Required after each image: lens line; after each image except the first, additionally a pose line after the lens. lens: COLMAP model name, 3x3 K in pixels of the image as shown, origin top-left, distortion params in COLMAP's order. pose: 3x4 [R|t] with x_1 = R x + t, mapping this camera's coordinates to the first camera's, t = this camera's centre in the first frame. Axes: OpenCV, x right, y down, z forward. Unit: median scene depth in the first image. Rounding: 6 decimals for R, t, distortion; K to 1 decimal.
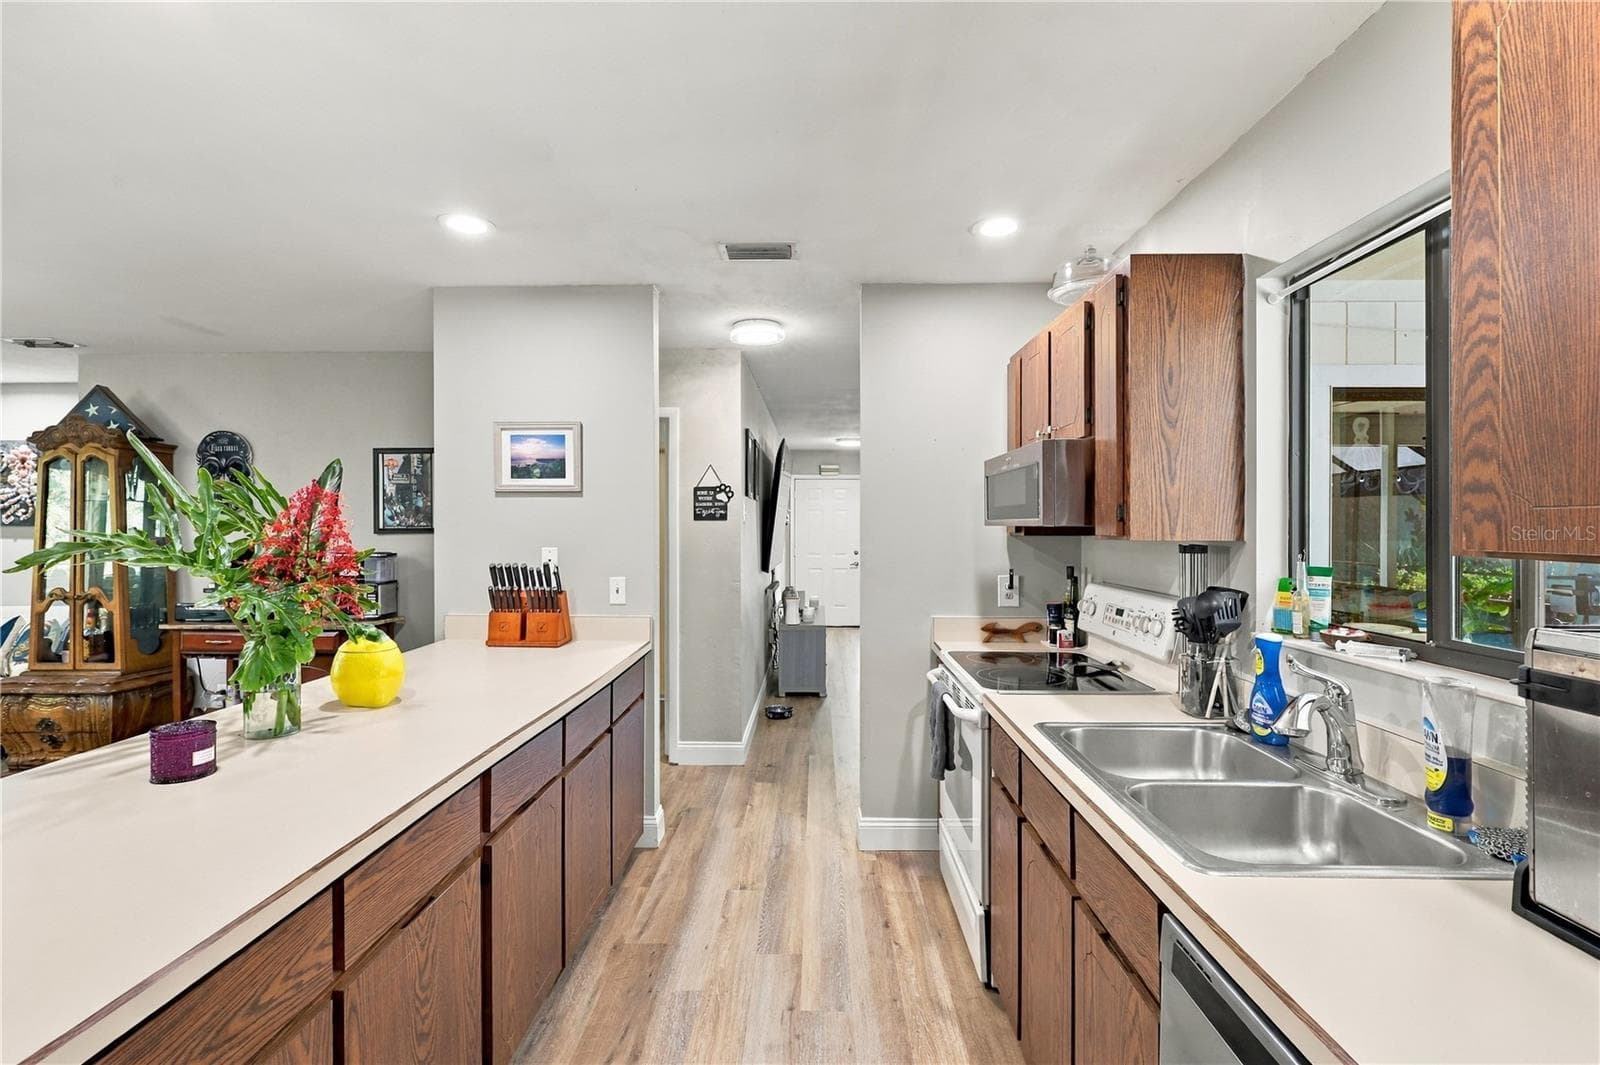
lens RADIAL K [[744.2, 0, 802.5], [0, 744.2, 529.1], [0, 0, 1]] dist [-0.003555, 0.000213]
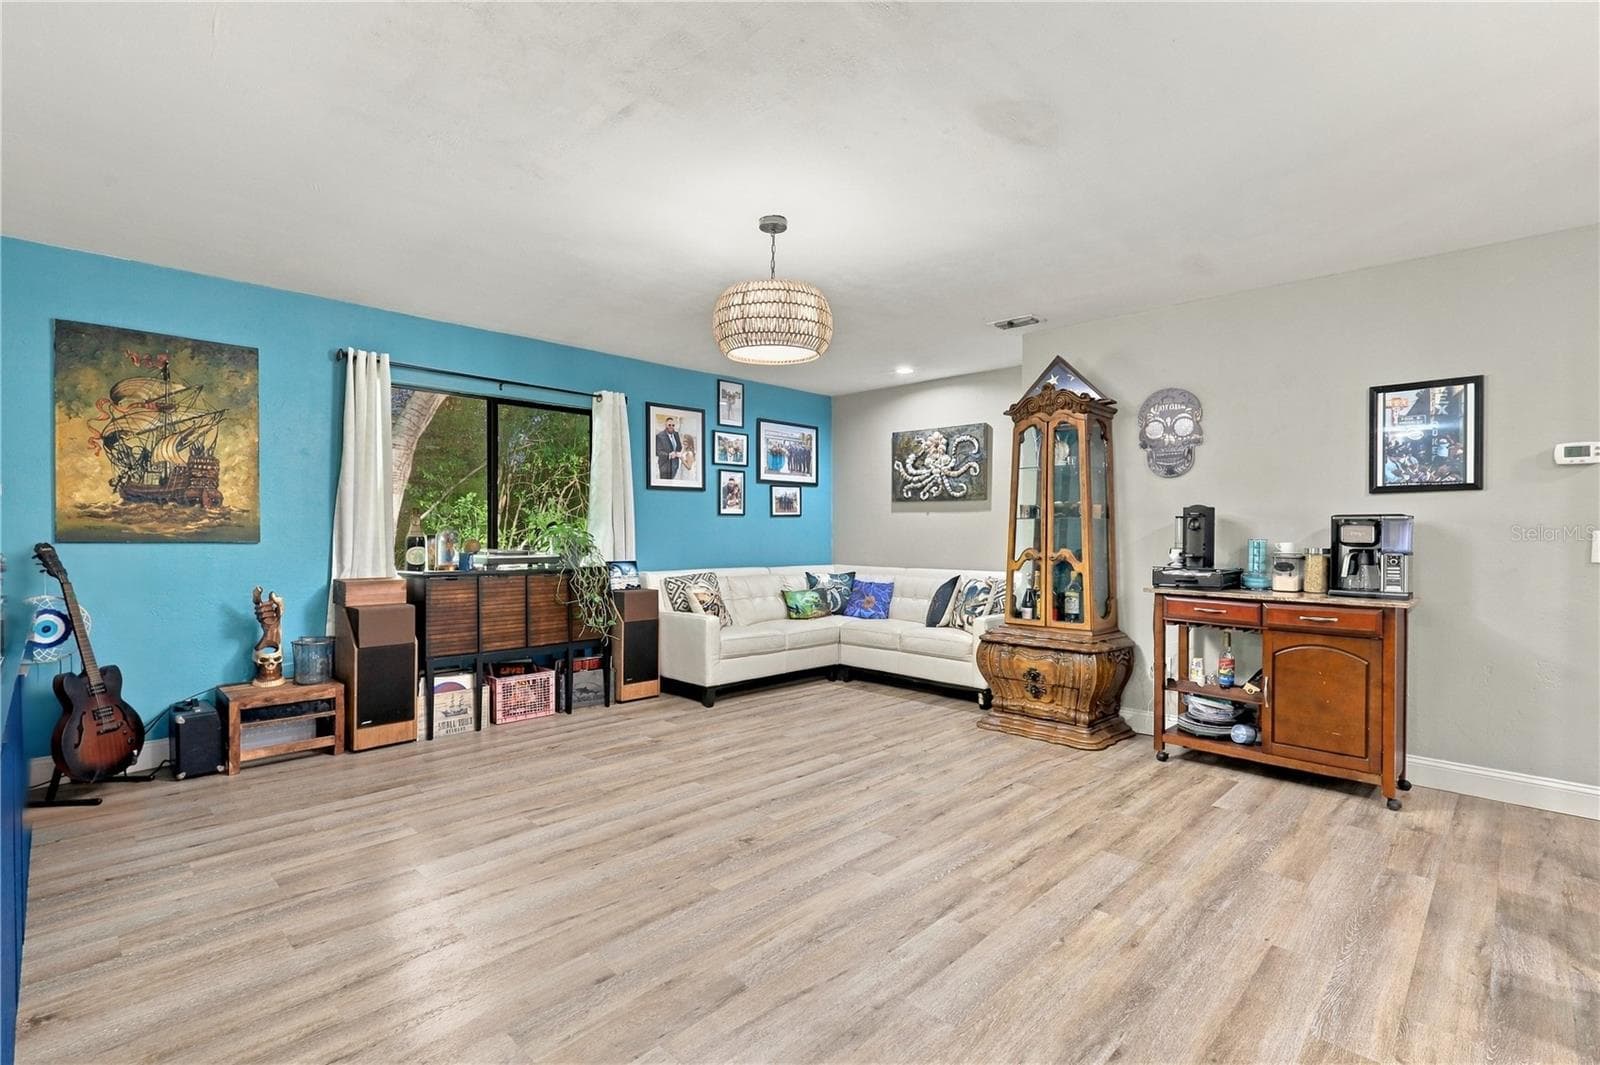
lens RADIAL K [[744.7, 0, 800.0], [0, 744.7, 535.5], [0, 0, 1]] dist [-0.002538, -0.000072]
pose [[0.729963, 0.011252, -0.683395, -0.670982], [-0.007625, 0.999936, 0.008319, 0.070969], [0.683445, -0.000861, 0.730002, -0.018245]]
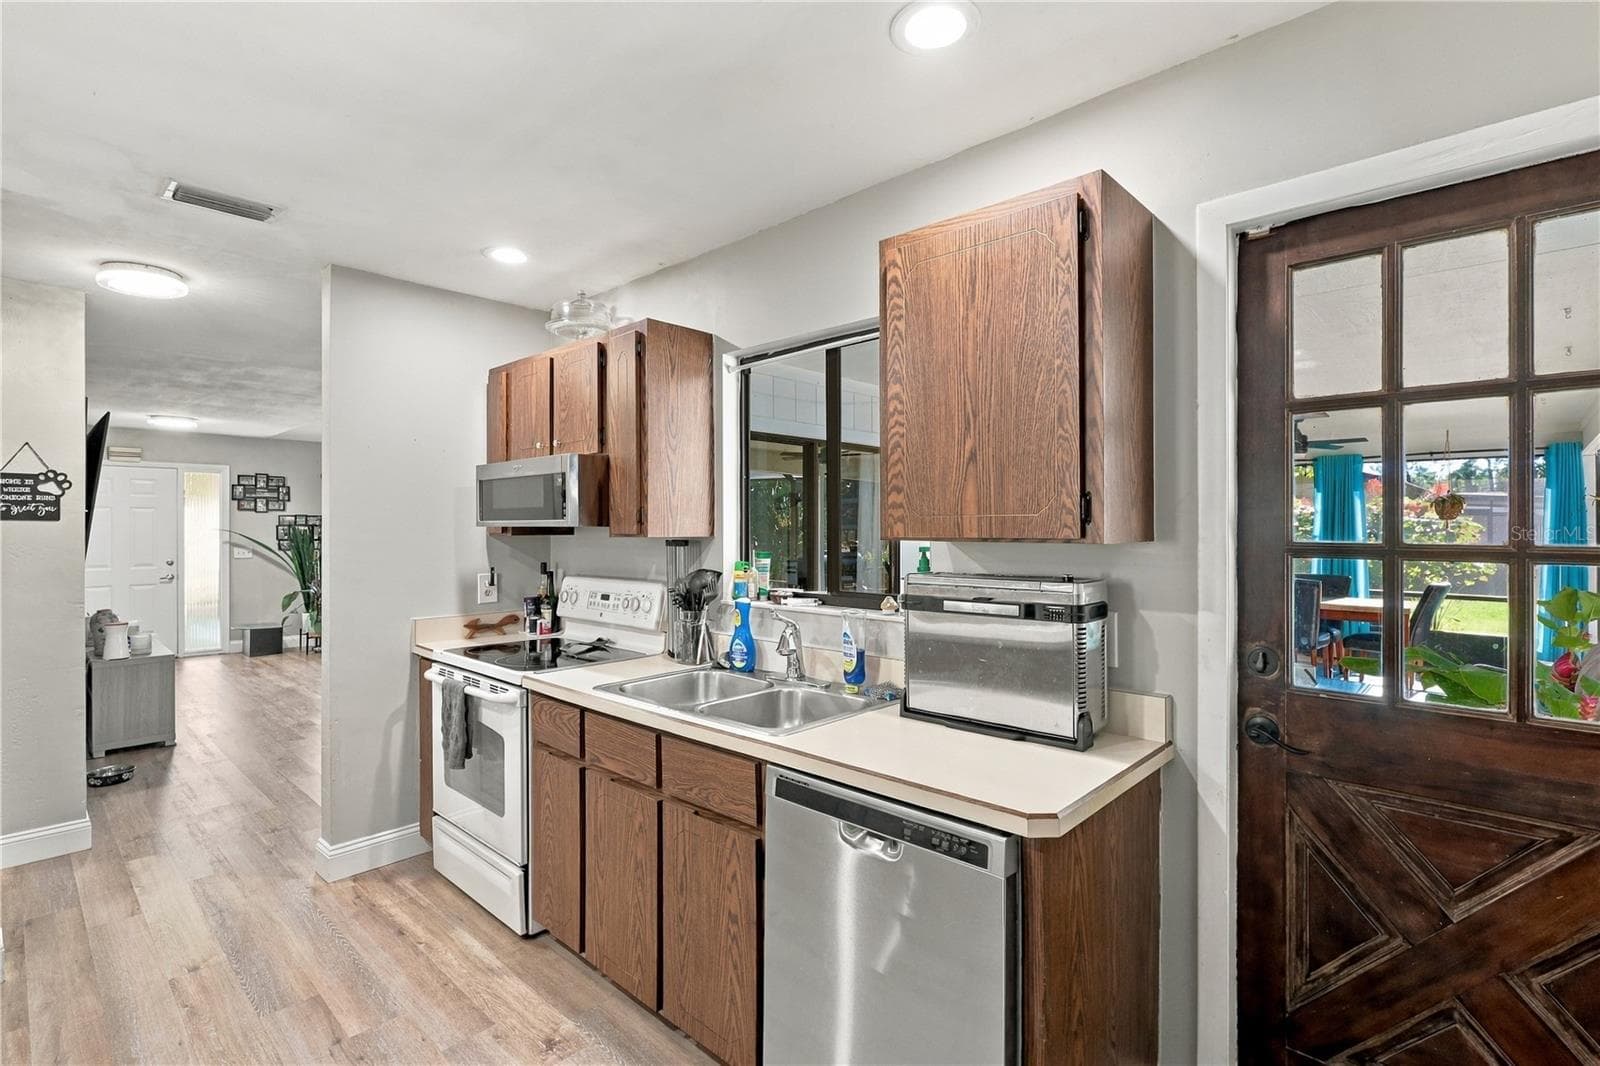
lens RADIAL K [[749.4, 0, 802.5], [0, 749.4, 527.2], [0, 0, 1]] dist [-0.000366, 0.000054]
pose [[0.667589, -0.003309, 0.744523, -0.227255], [0.006548, 0.999978, -0.001427, 0.000876], [-0.744501, 0.005828, 0.667595, -0.050710]]
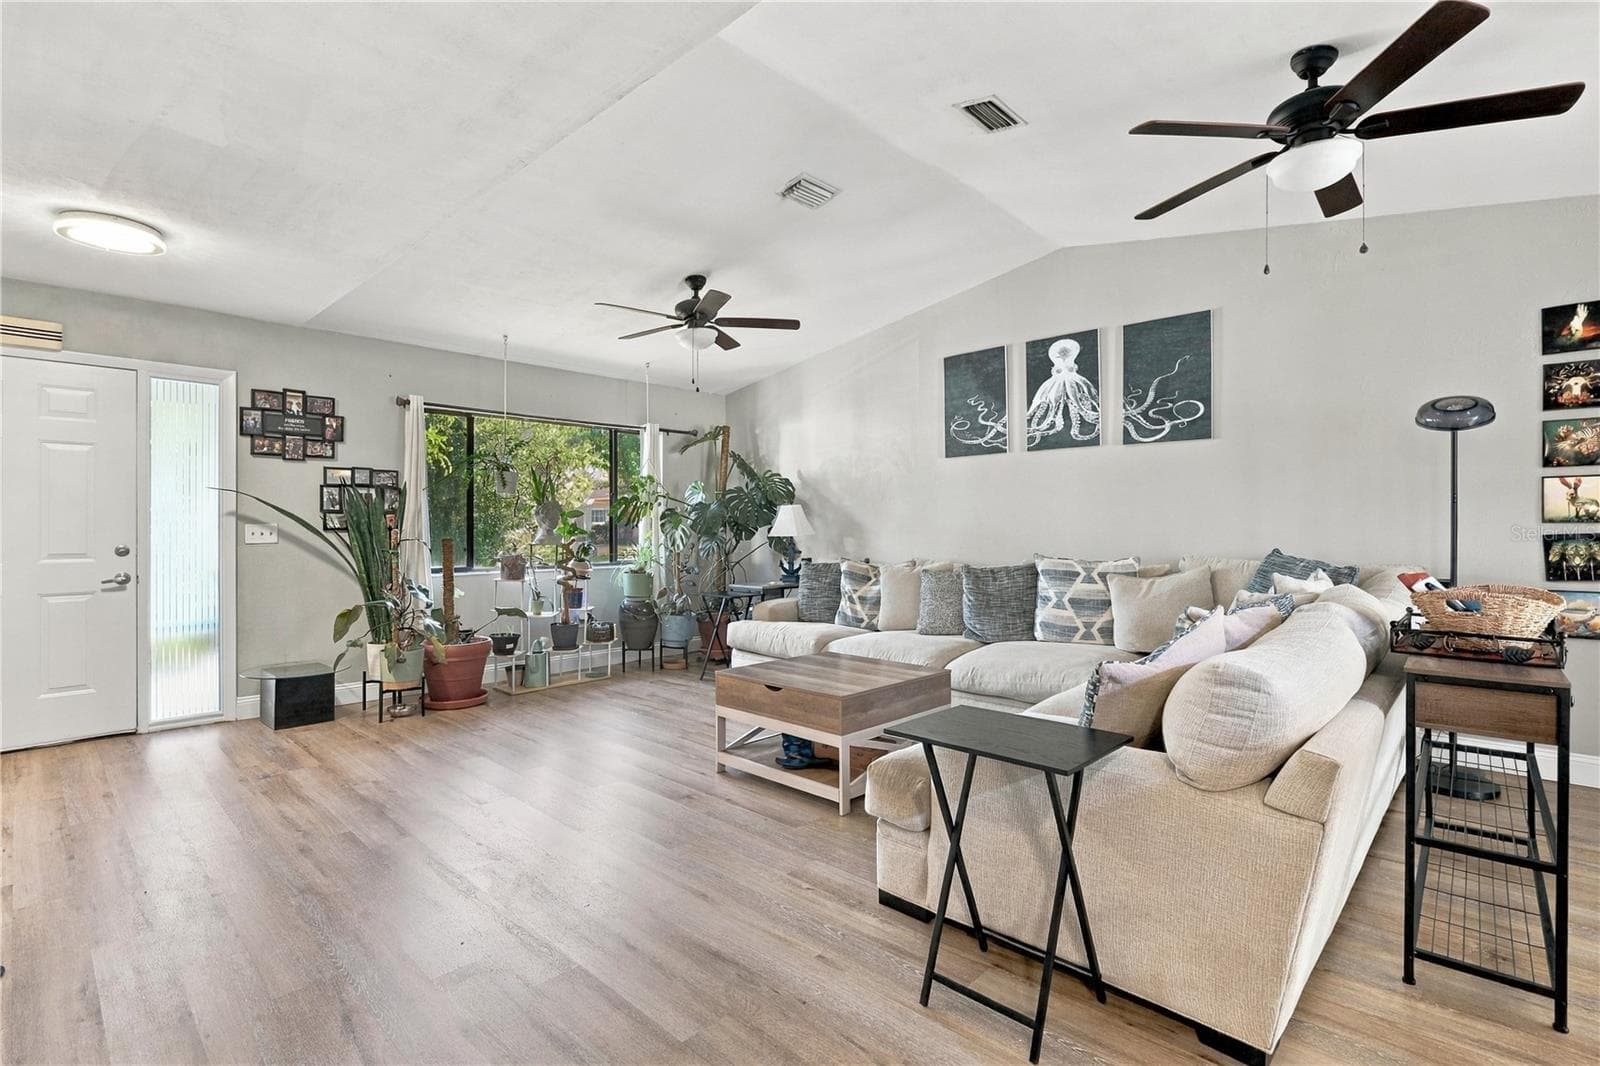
lens RADIAL K [[744.2, 0, 802.5], [0, 744.2, 529.6], [0, 0, 1]] dist [-0.003555, 0.000213]
pose [[0.671181, -0.004274, 0.741282, 0.071061], [0.005026, 0.999987, 0.001215, 0.071638], [-0.741277, 0.002910, 0.671193, 1.493205]]
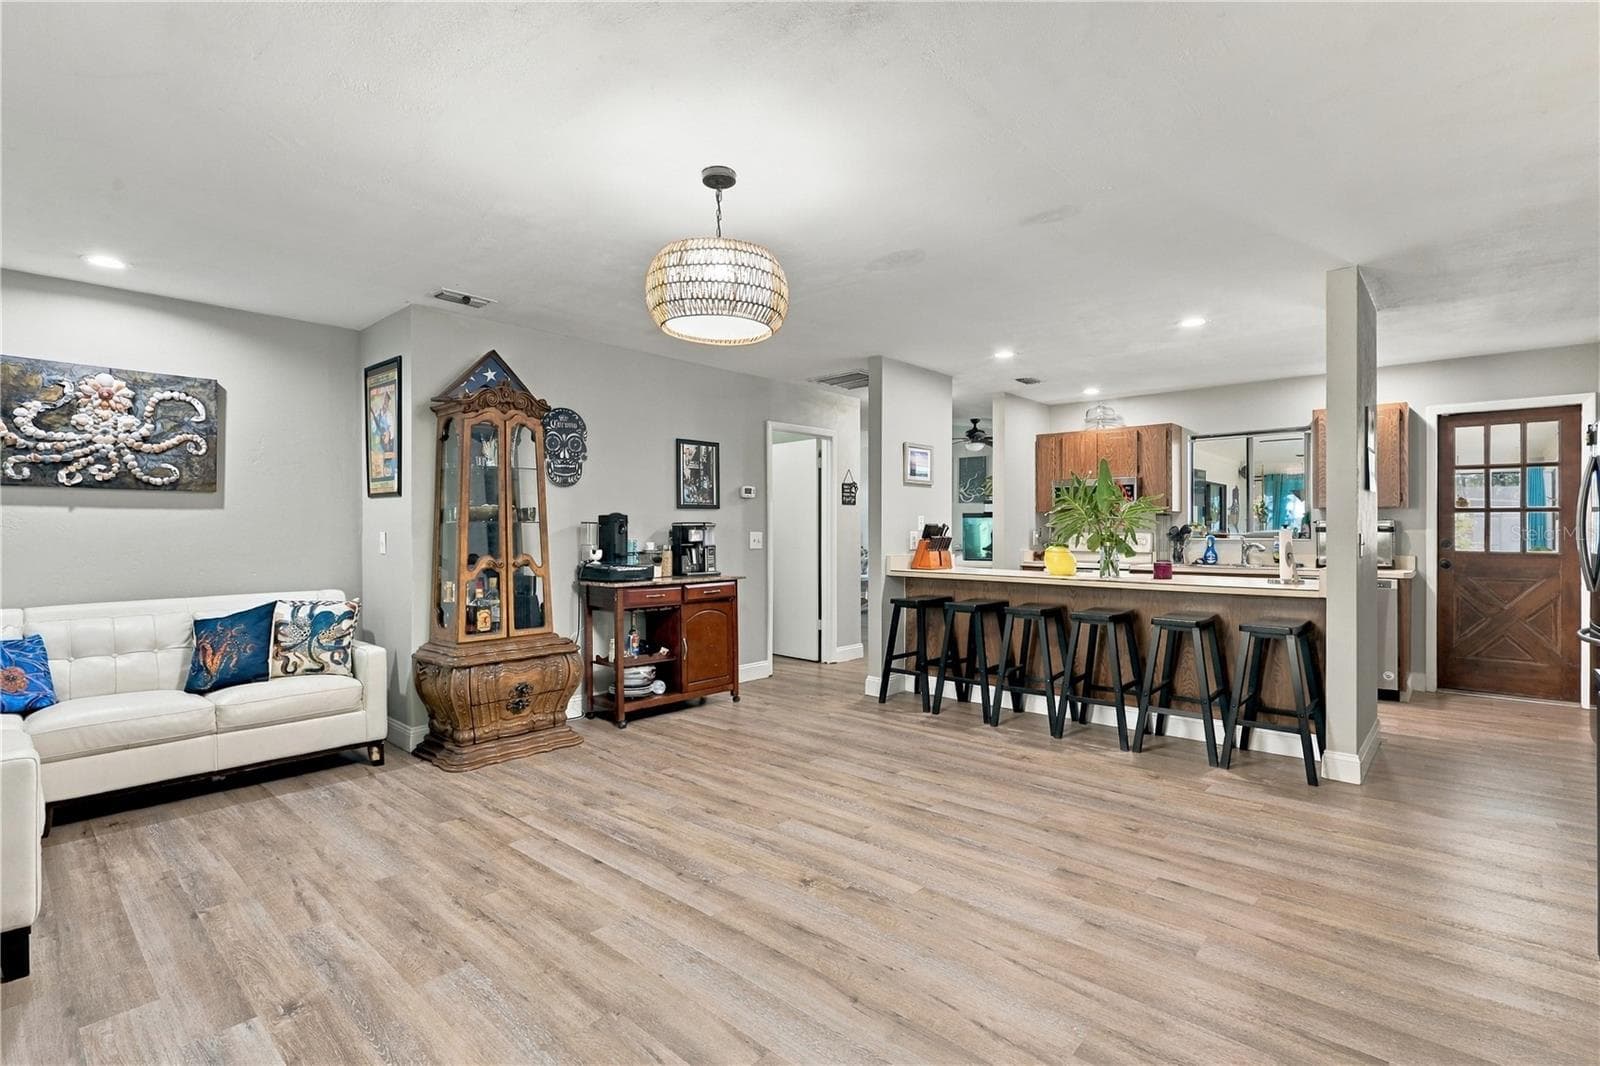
lens RADIAL K [[744.2, 0, 802.5], [0, 744.2, 529.6], [0, 0, 1]] dist [-0.003555, 0.000213]
pose [[0.653700, 0.001573, 0.756752, -1.932305], [0.003384, 0.999982, -0.005001, 0.067723], [-0.756746, 0.005830, 0.653683, 0.064276]]
